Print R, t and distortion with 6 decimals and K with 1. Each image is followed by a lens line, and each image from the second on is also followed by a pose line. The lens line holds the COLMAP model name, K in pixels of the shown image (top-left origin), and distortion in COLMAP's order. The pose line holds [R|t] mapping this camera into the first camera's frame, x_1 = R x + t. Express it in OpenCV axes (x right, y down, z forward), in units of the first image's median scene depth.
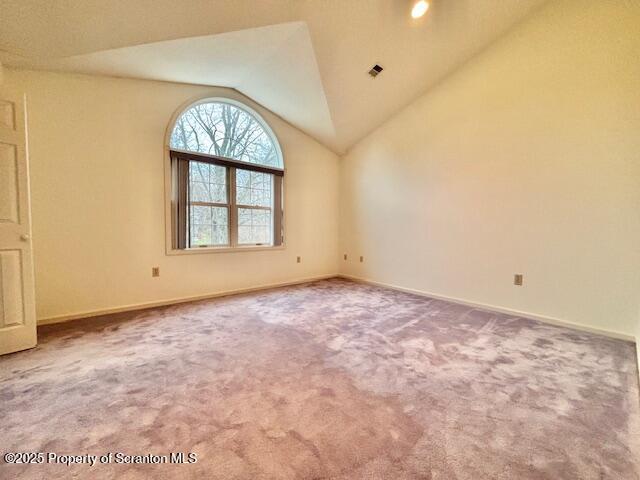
lens RADIAL K [[279.3, 0, 320.0], [0, 279.3, 240.0], [0, 0, 1]] dist [0.002047, -0.000045]
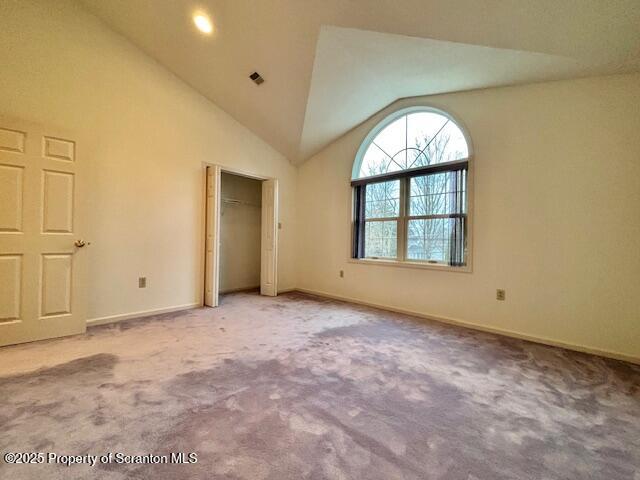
lens RADIAL K [[279.3, 0, 320.0], [0, 279.3, 240.0], [0, 0, 1]] dist [0.002047, -0.000045]
pose [[0.061792, -0.017438, -0.997937, 0.649078], [-0.059641, 0.997996, -0.021132, -0.012184], [0.996306, 0.060823, 0.060628, 0.700907]]
